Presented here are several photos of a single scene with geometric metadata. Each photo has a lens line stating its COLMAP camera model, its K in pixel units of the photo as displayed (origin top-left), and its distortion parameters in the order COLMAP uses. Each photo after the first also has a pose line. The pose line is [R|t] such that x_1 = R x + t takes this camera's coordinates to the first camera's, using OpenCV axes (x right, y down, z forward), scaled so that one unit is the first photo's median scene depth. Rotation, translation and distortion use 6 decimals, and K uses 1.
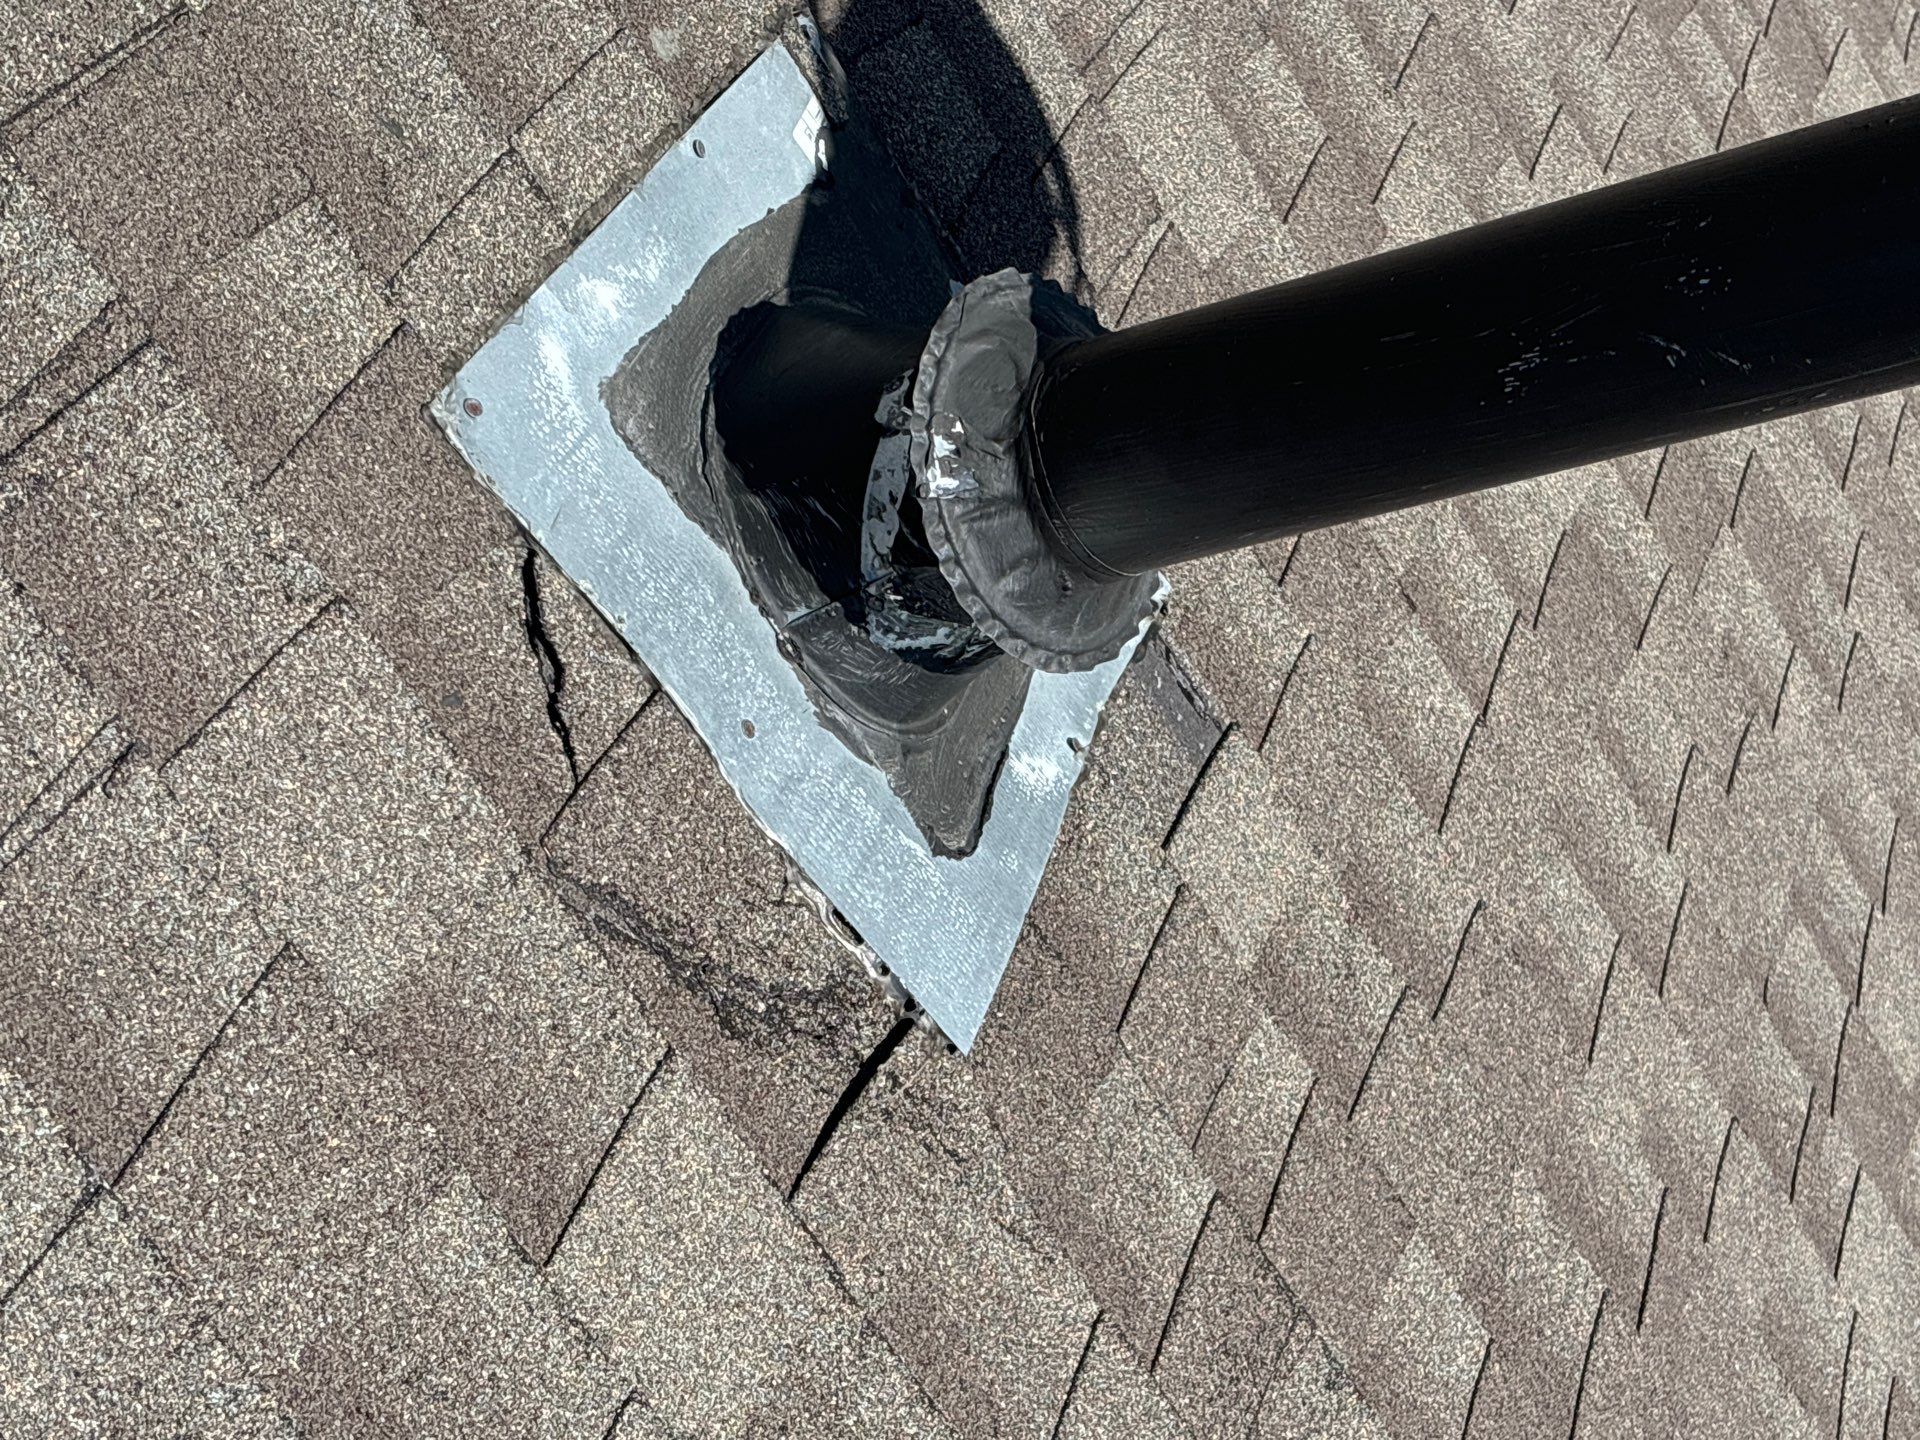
lens RADIAL K [[3320.8, 0, 963.8], [0, 3320.8, 736.2], [0, 0, 1]] dist [0.166096, 0.000000]
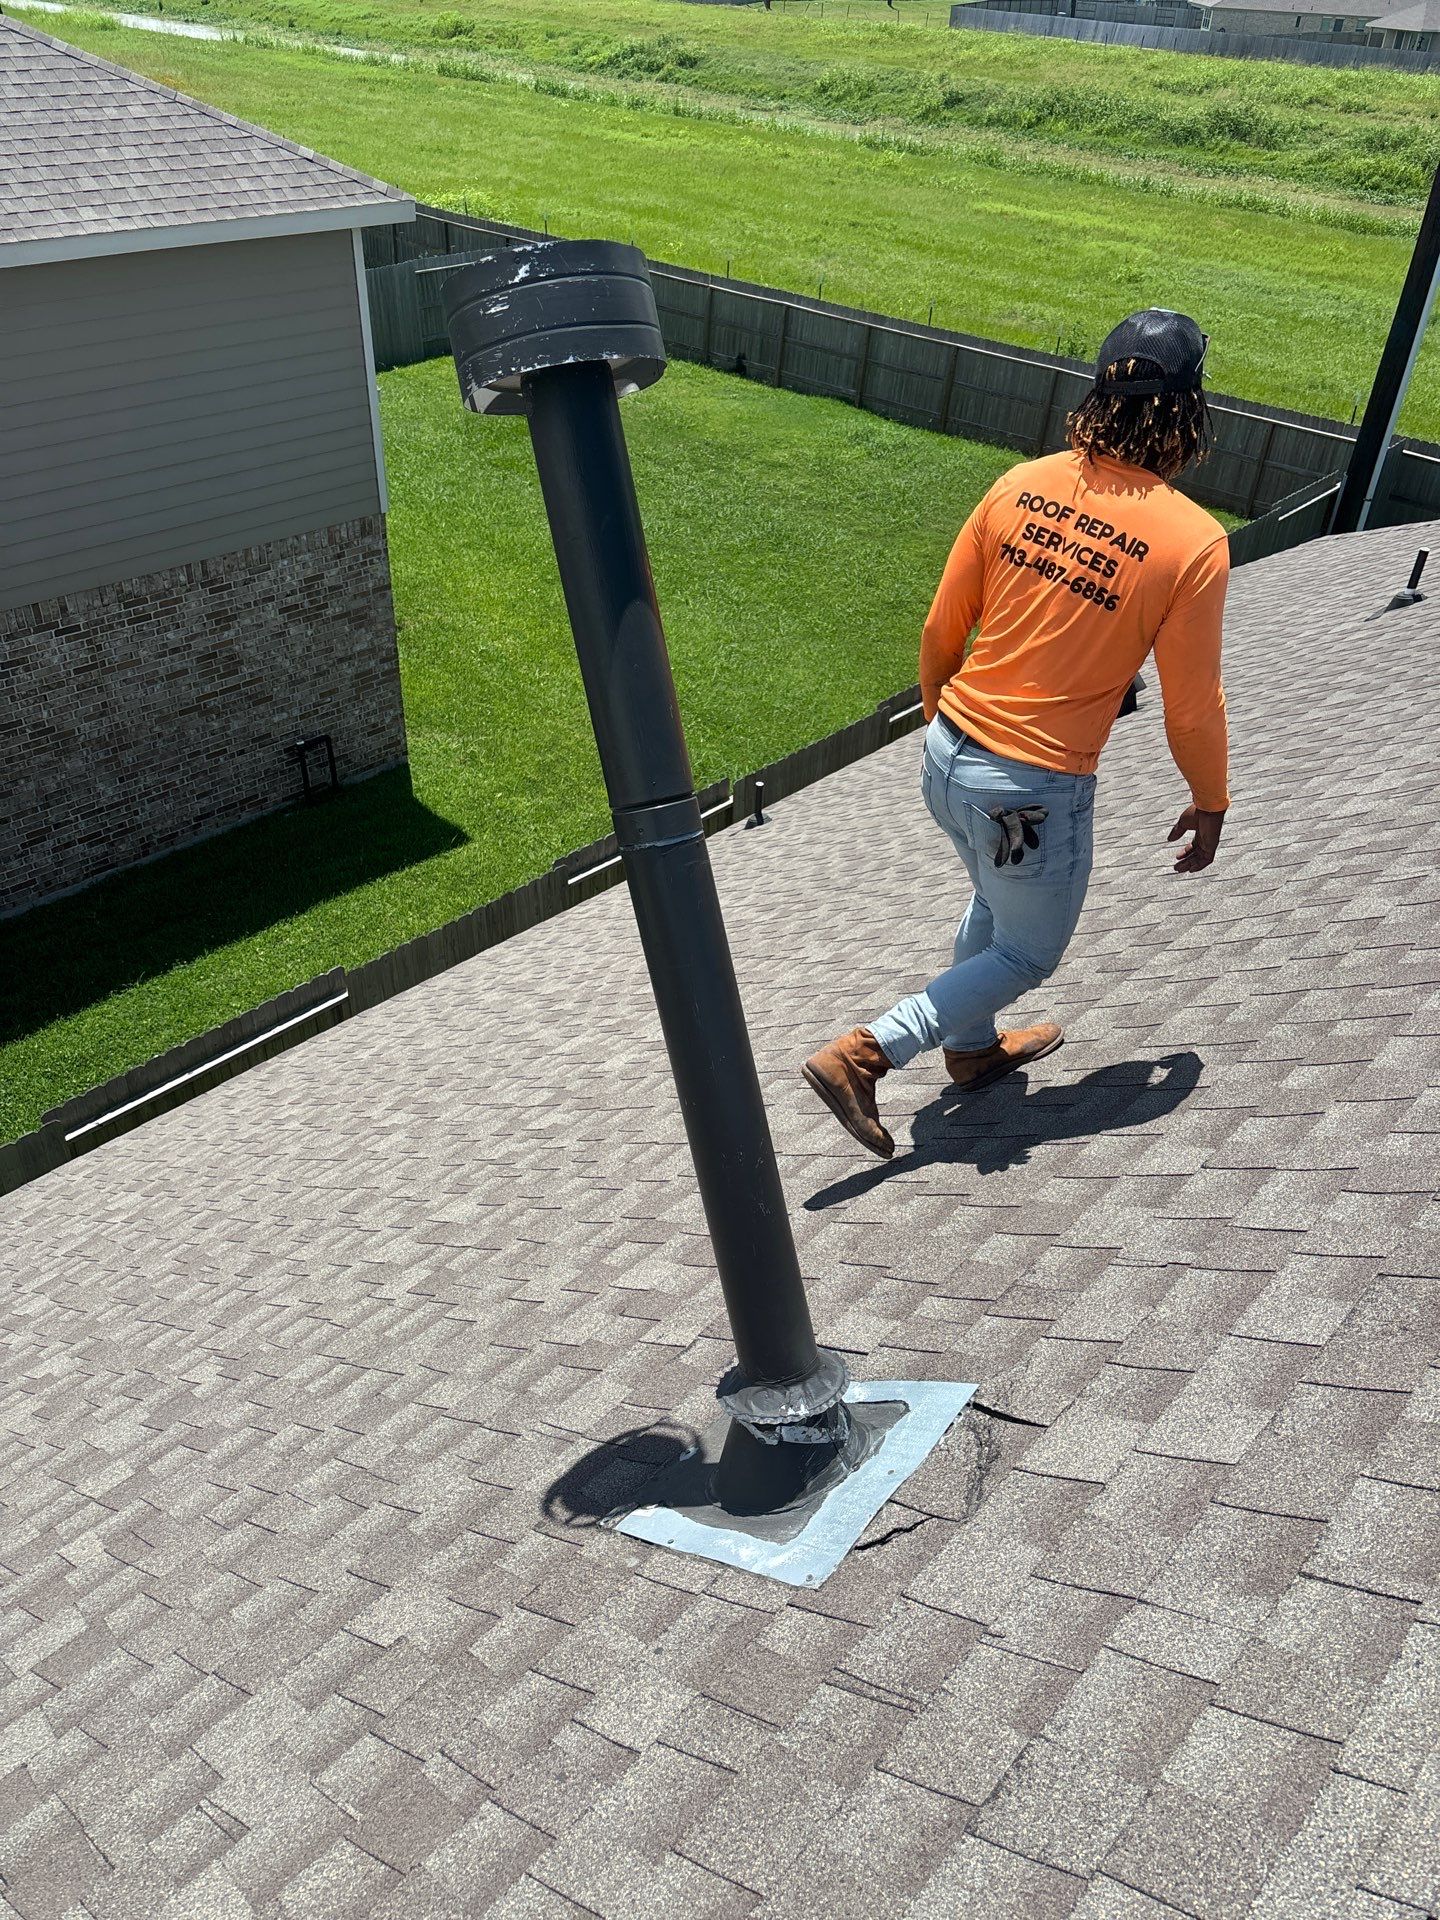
lens RADIAL K [[1459.1, 0, 727.9], [0, 1459.1, 966.2], [0, 0, 1]] dist [0.032915, -0.034899]
pose [[-0.145676, -0.892072, 0.427769, -0.193951], [0.984551, -0.088264, 0.151221, -0.291453], [-0.097143, 0.443190, 0.891149, -0.315693]]
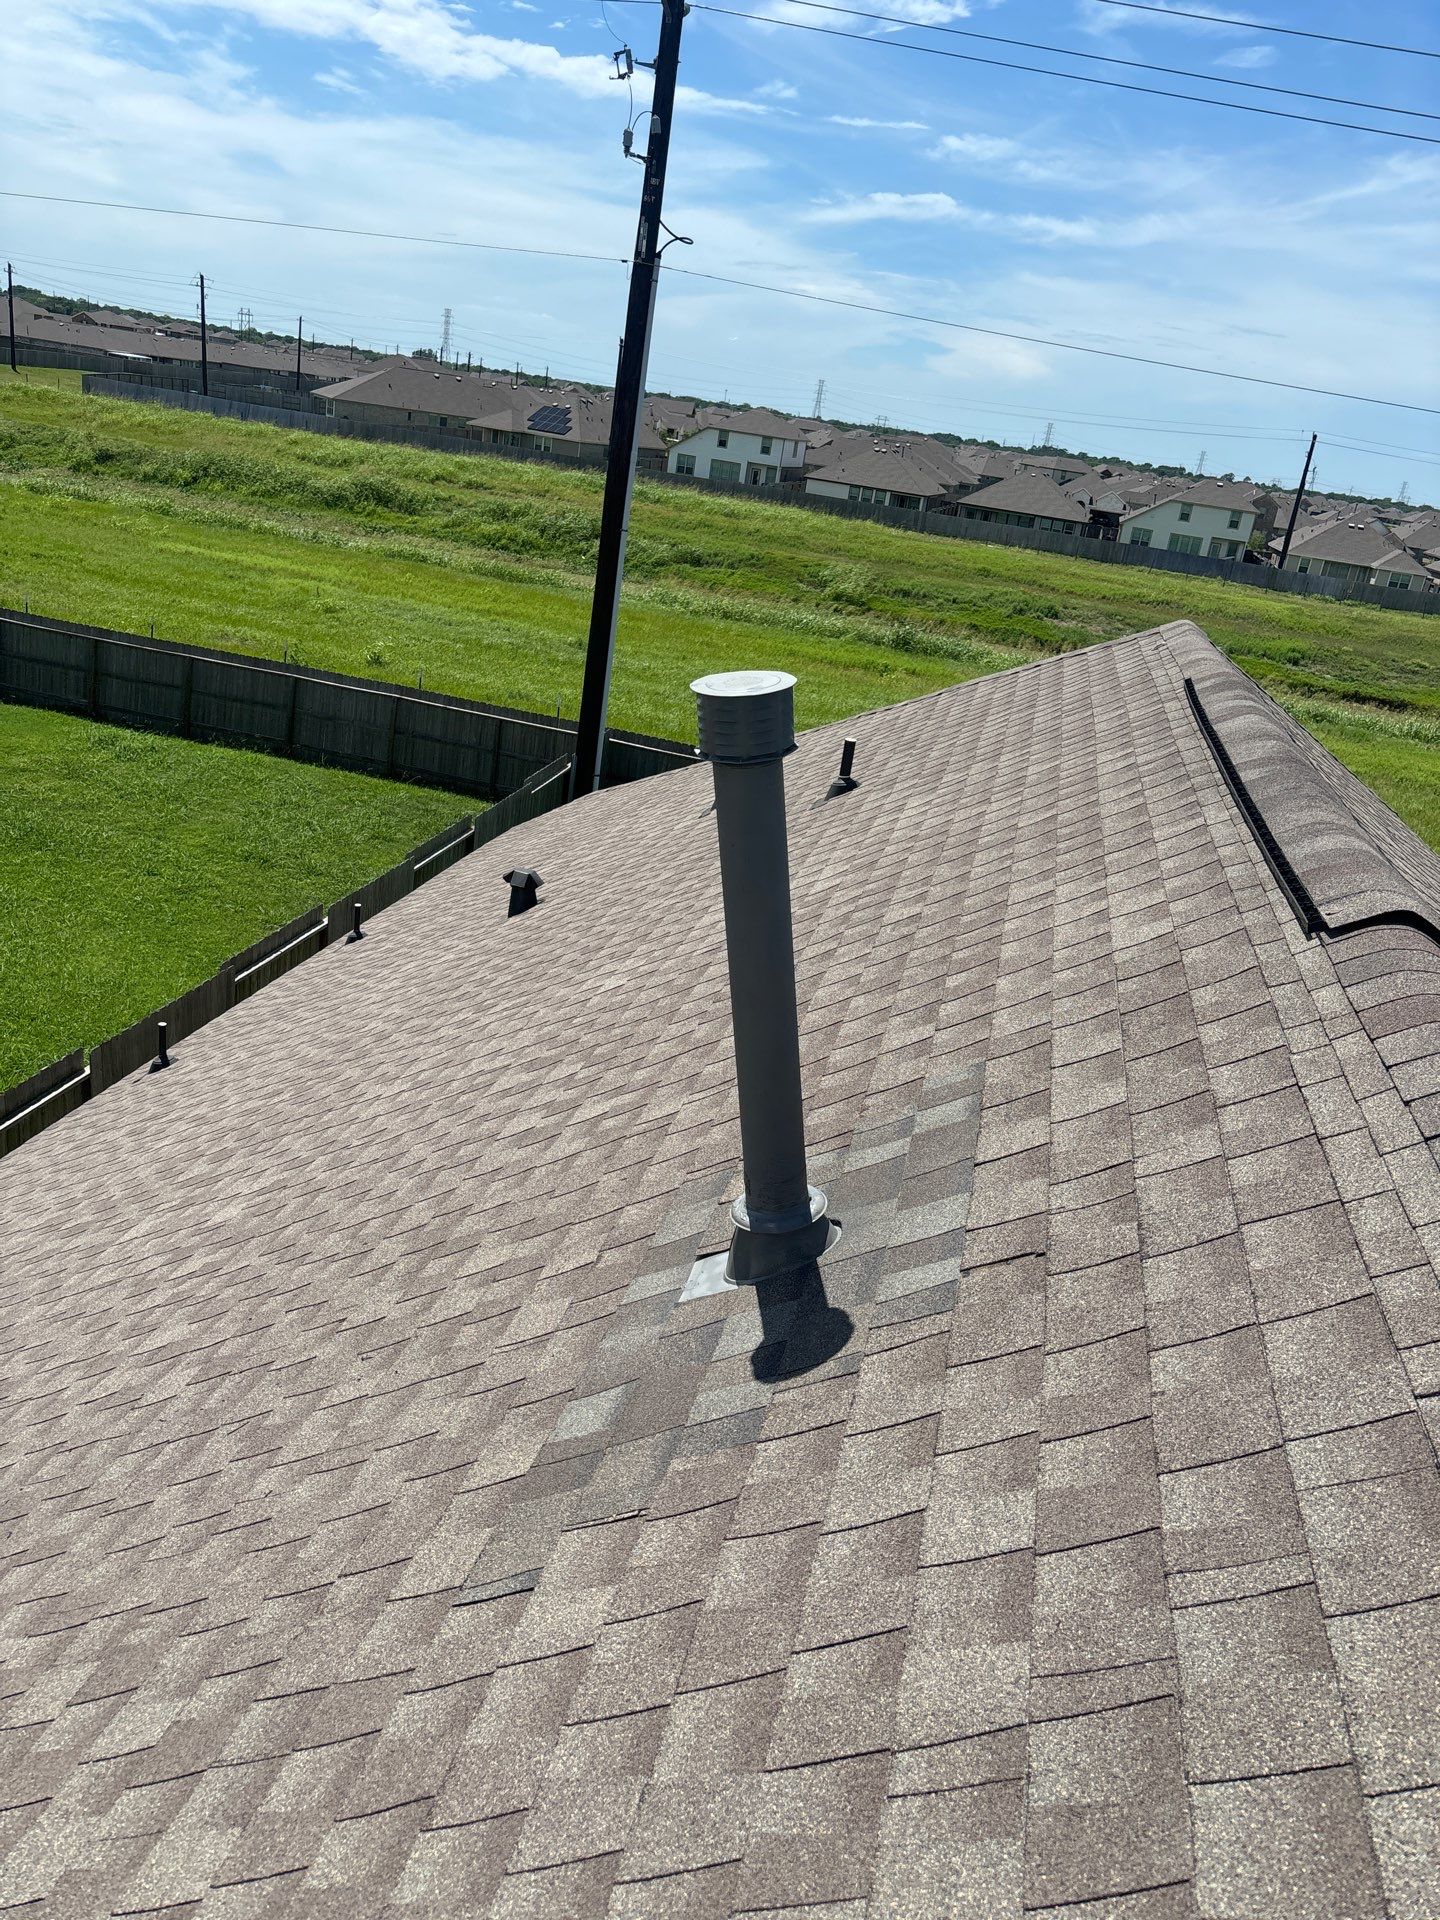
lens RADIAL K [[1459.1, 0, 715.5], [0, 1459.1, 967.5], [0, 0, 1]] dist [0.032915, -0.034899]
pose [[-0.500404, -0.748580, 0.434999, -0.485591], [0.767047, -0.150294, 0.623740, -1.141221], [-0.401541, 0.645786, 0.649404, -0.183266]]
